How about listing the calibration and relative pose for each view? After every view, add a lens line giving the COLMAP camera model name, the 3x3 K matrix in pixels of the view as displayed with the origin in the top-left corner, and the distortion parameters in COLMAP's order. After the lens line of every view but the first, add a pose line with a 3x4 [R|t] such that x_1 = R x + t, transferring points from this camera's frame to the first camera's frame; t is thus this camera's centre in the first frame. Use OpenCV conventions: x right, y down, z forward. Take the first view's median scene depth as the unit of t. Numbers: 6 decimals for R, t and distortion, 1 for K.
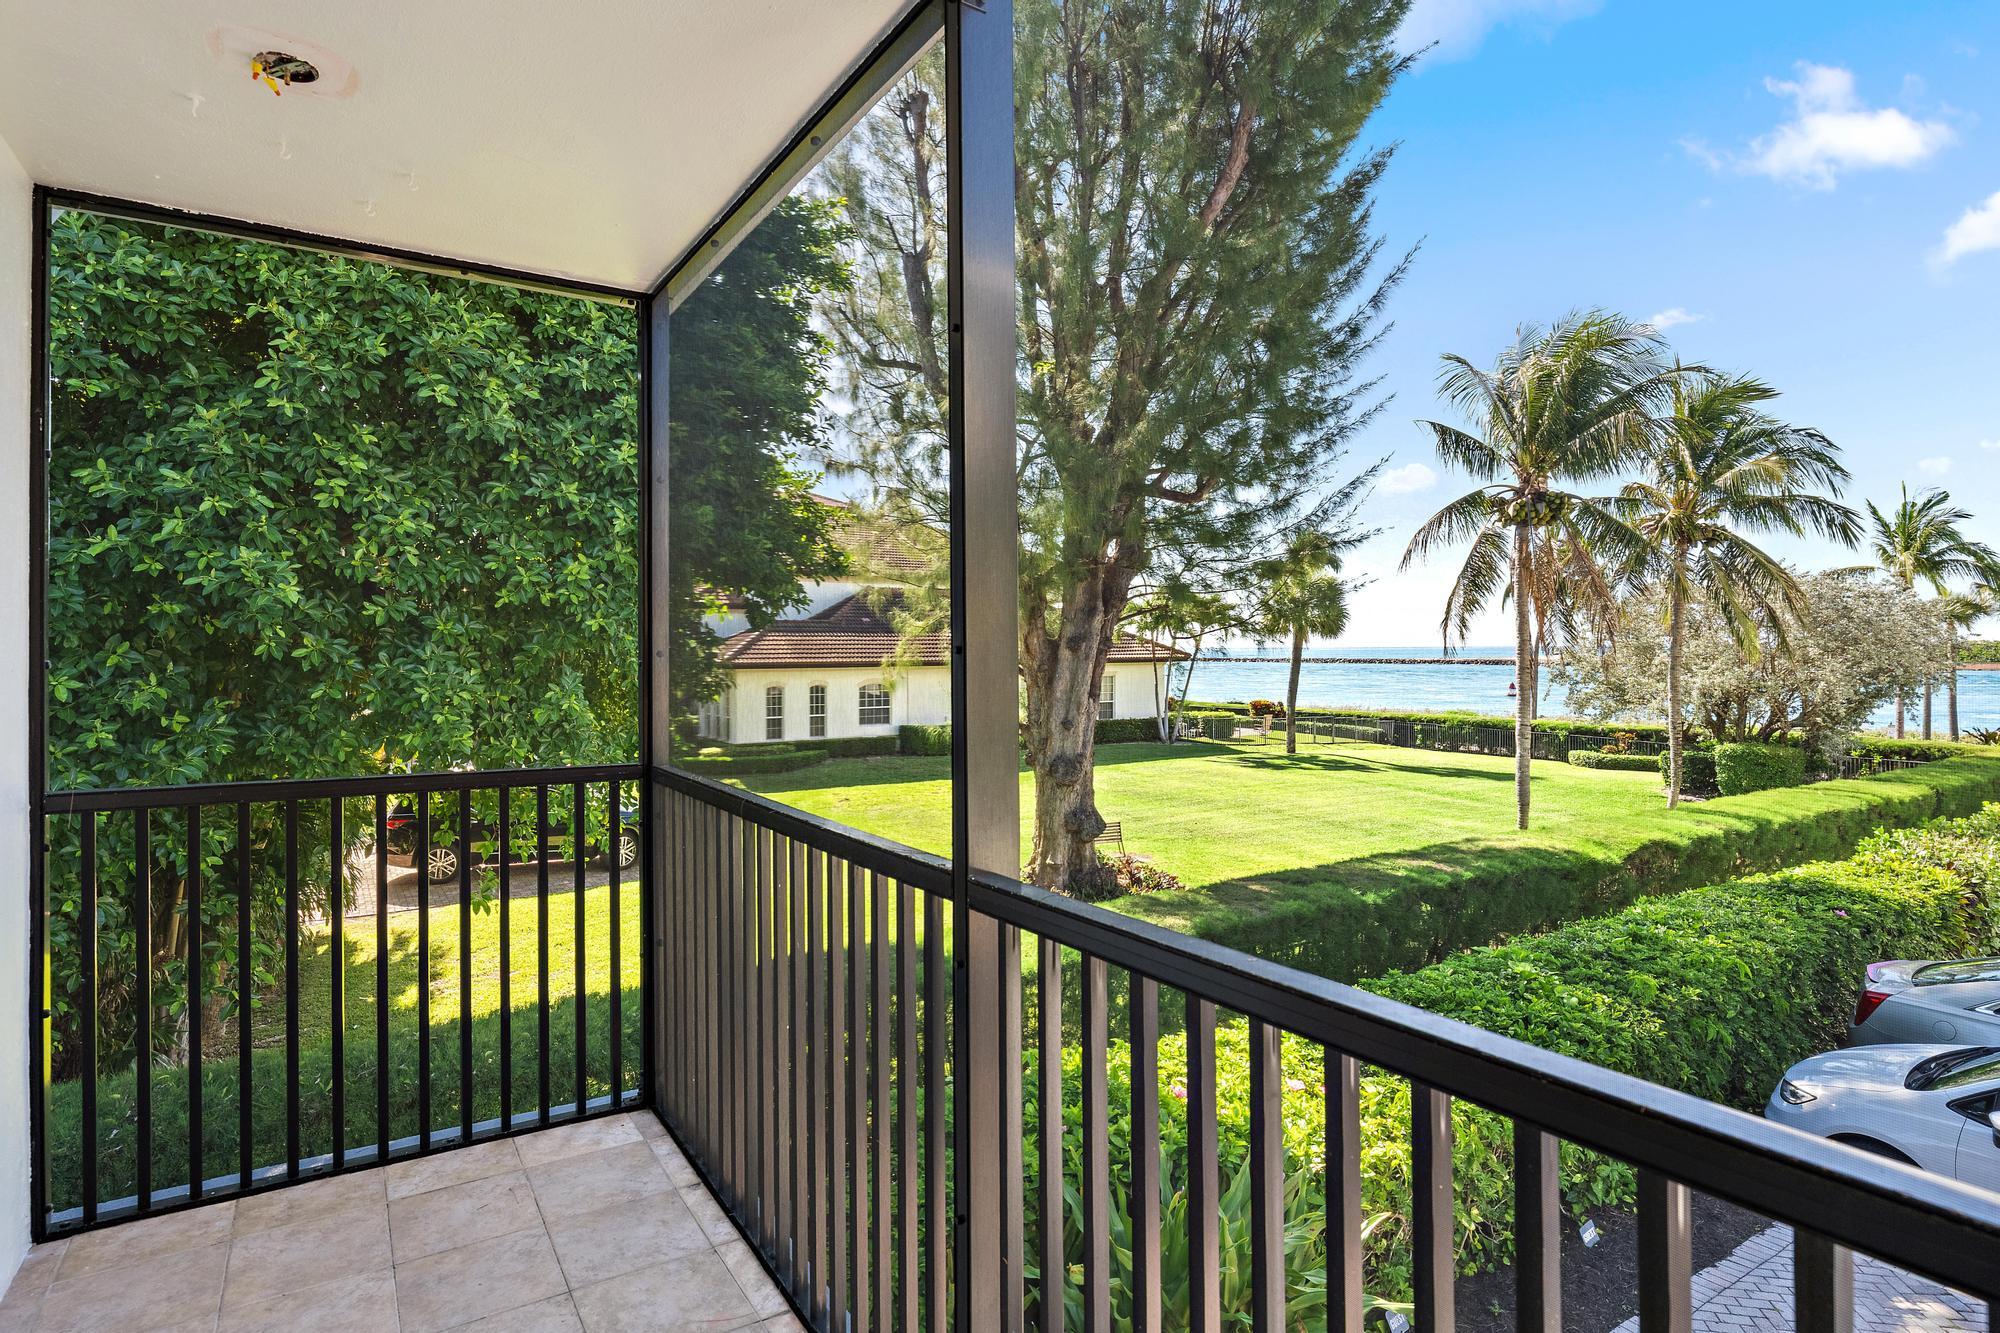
lens RADIAL K [[1034.8, 0, 988.6], [0, 1034.8, 653.0], [0, 0, 1]] dist [0.004978, -0.003262]
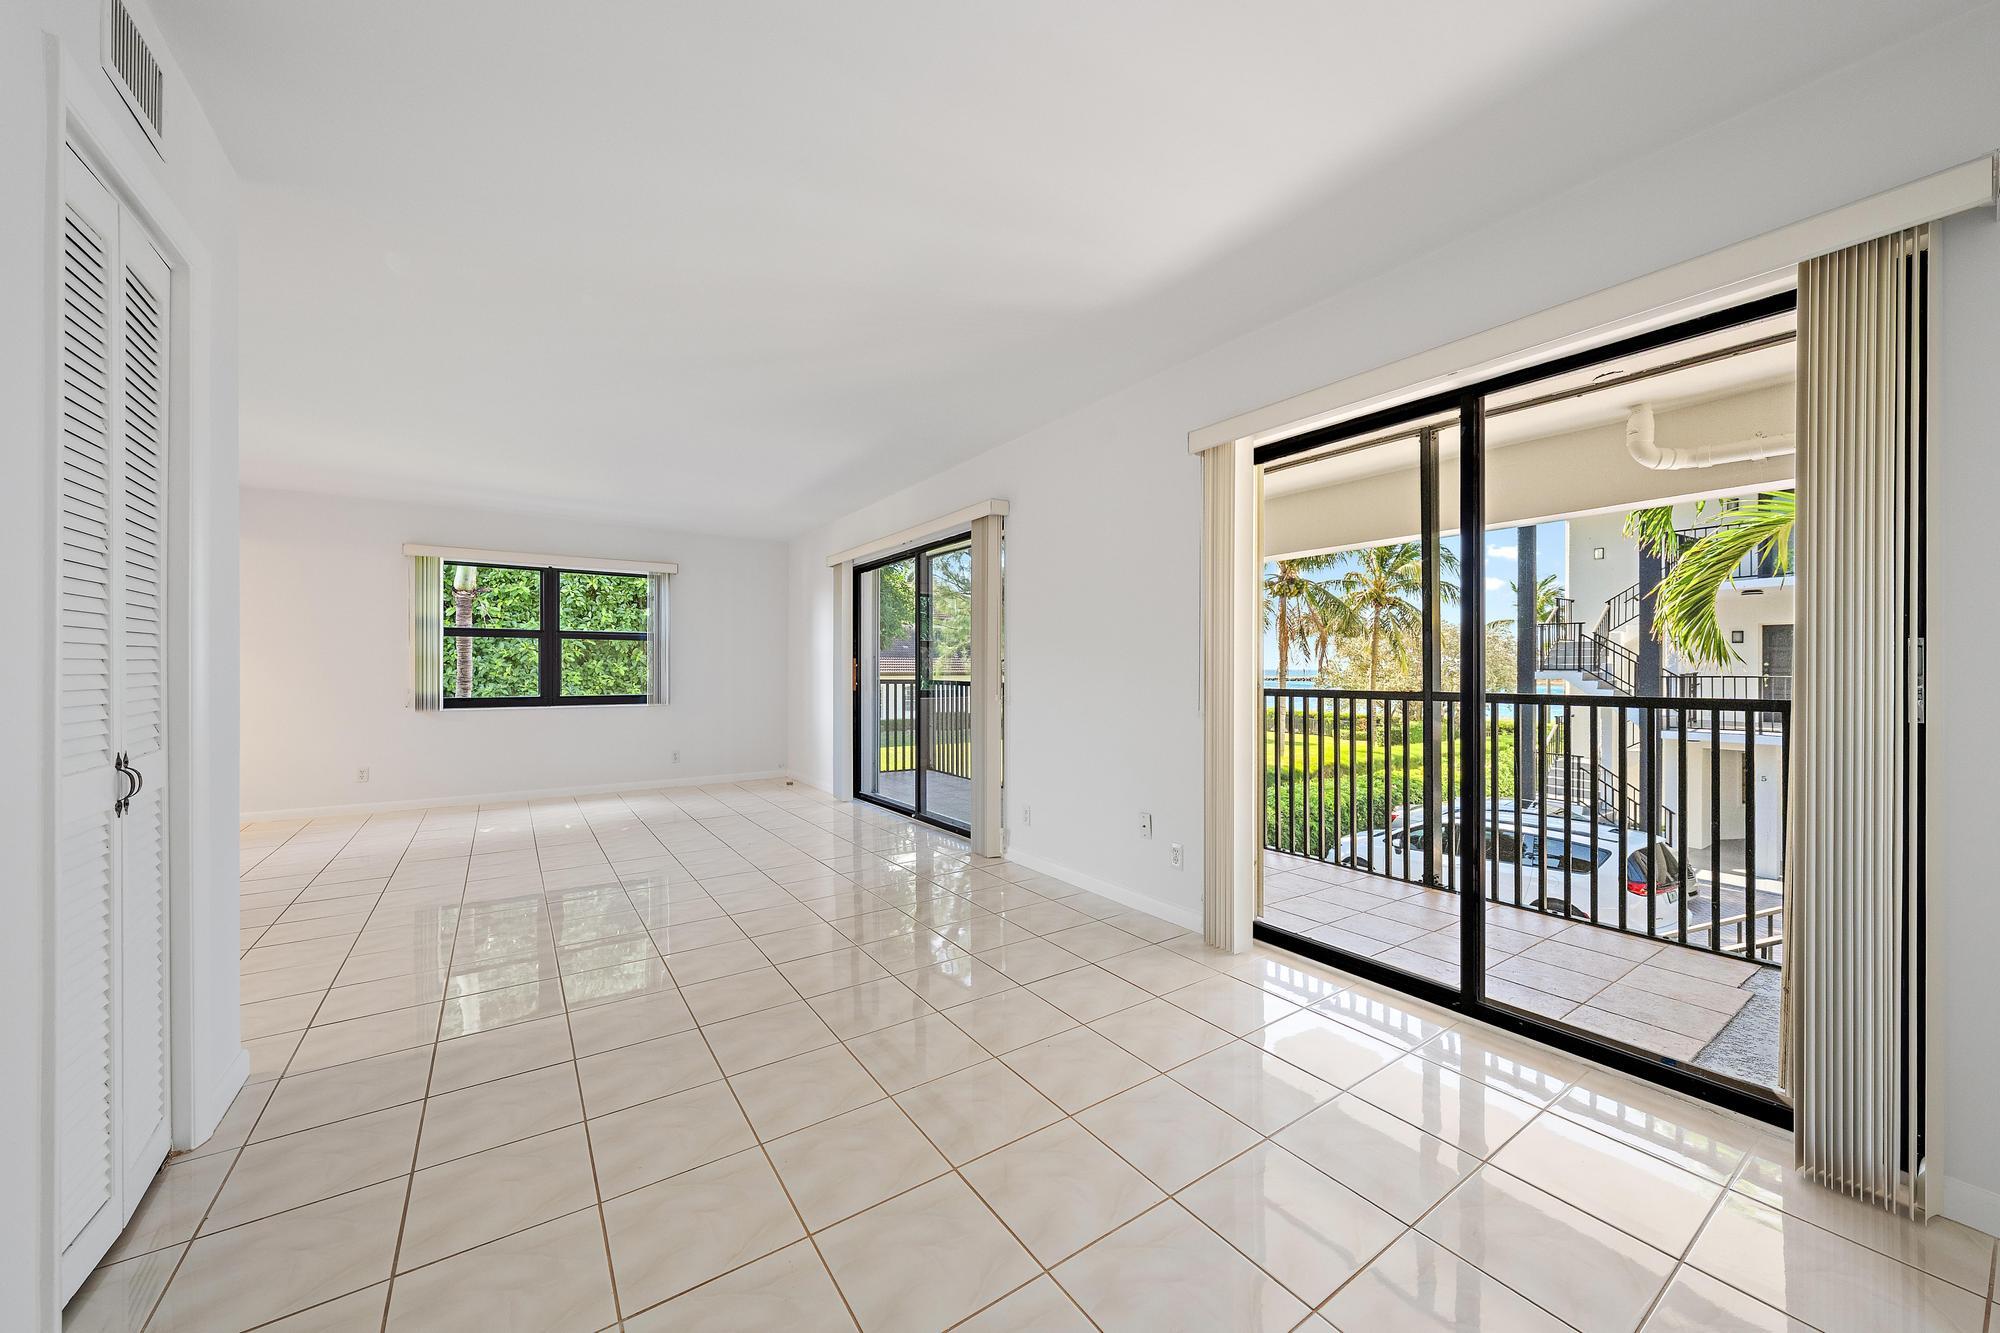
lens RADIAL K [[702.0, 0, 994.1], [0, 702.0, 677.7], [0, 0, 1]] dist [-0.000867, -0.000097]
pose [[0.999695, 0.006552, 0.023824, -0.013654], [-0.006802, 0.999922, 0.010435, 0.008003], [-0.023753, -0.010594, 0.999662, -0.188957]]
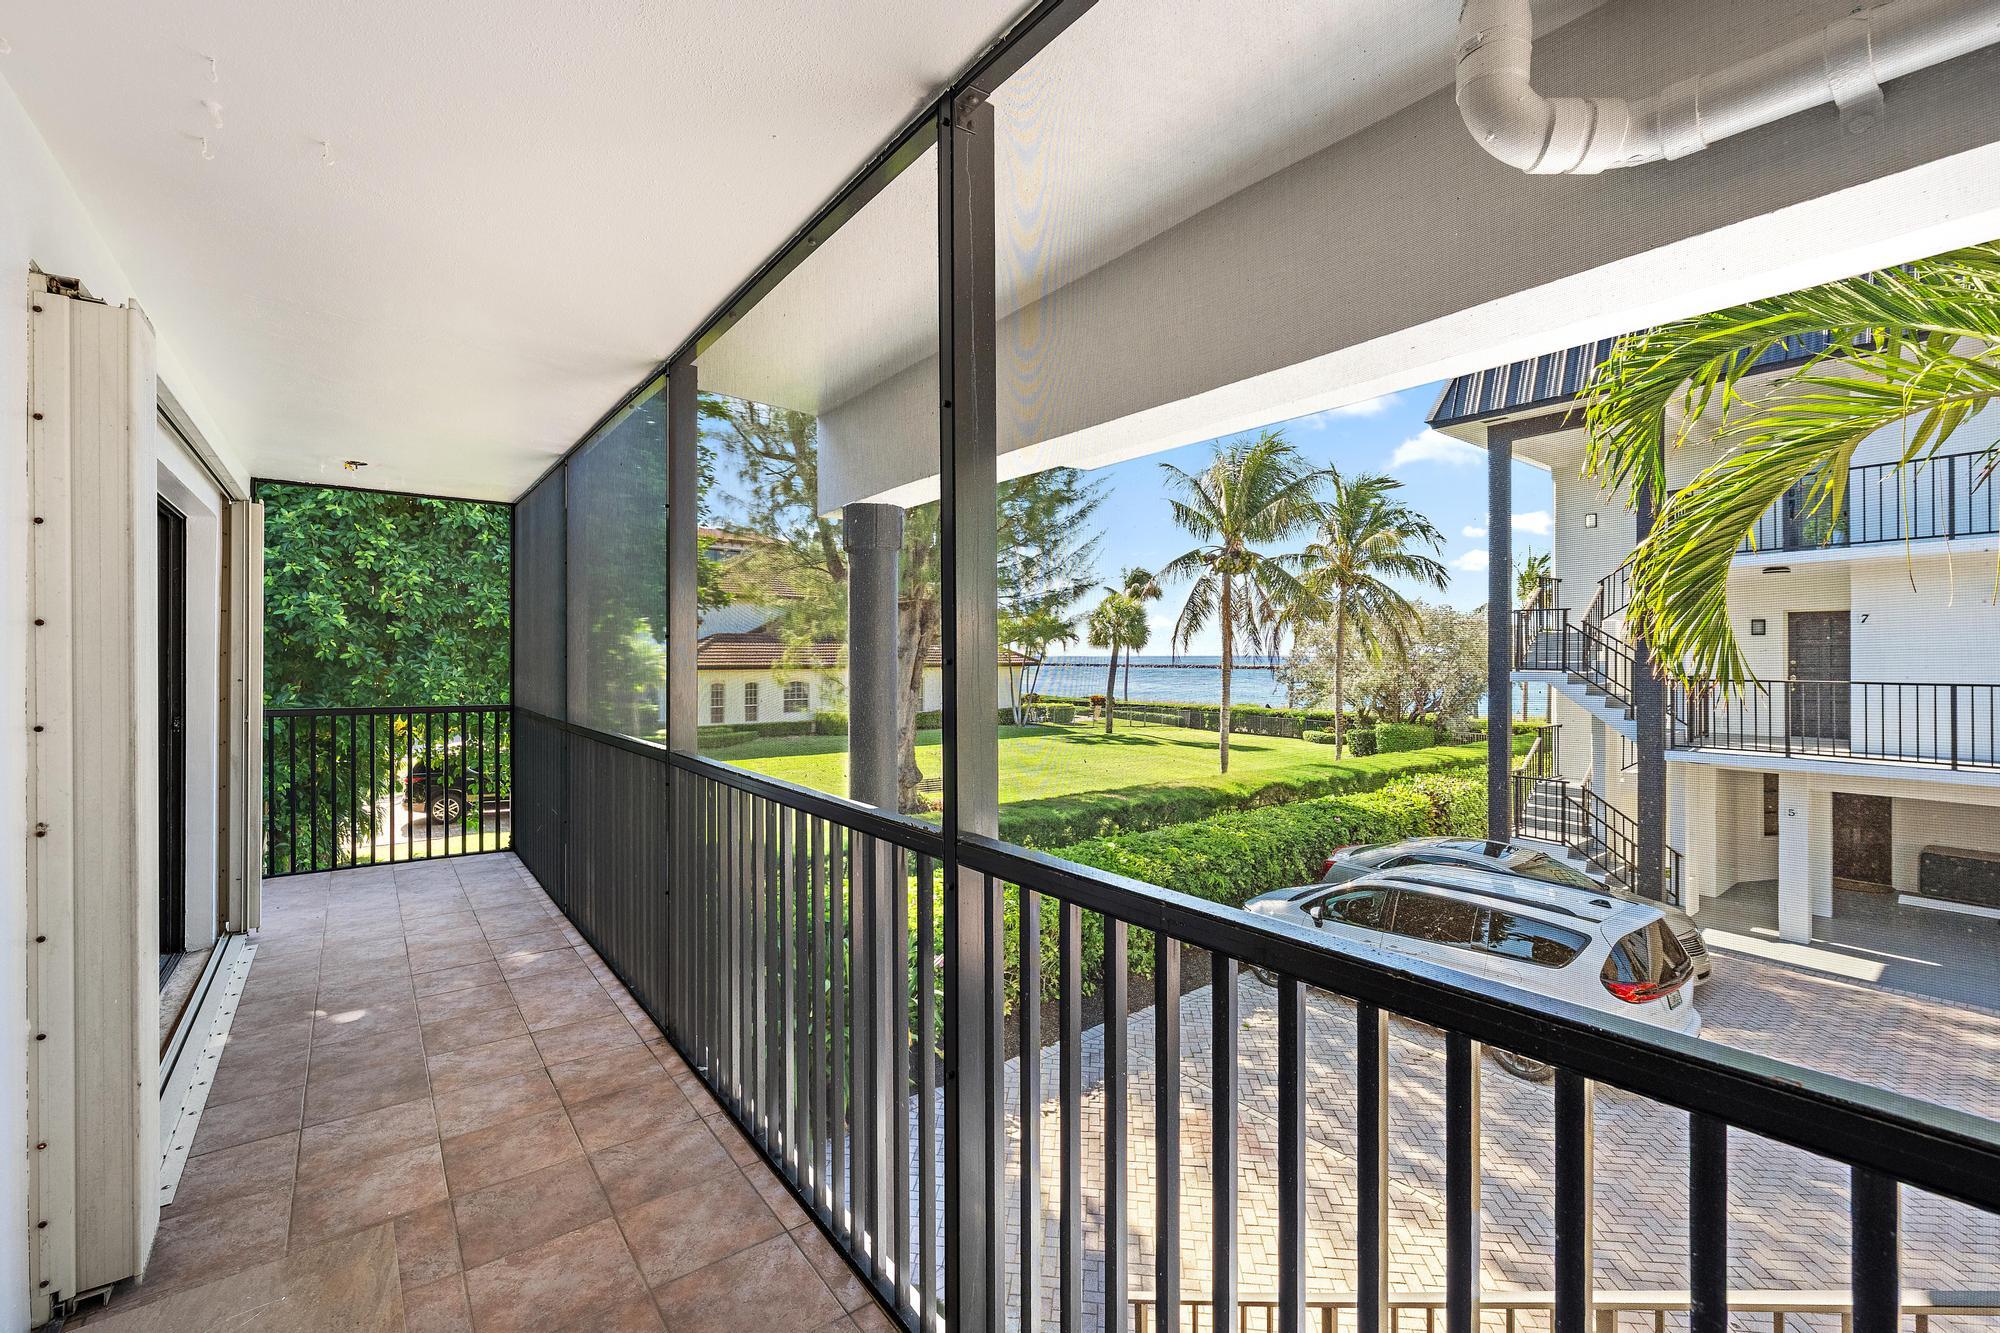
lens RADIAL K [[820.5, 0, 984.8], [0, 820.5, 666.0], [0, 0, 1]] dist [0.002502, 0.000255]
pose [[0.996332, 0.004509, 0.085447, 0.068834], [-0.005253, 0.999950, 0.008481, -0.000327], [-0.085405, -0.008899, 0.996307, -0.113245]]
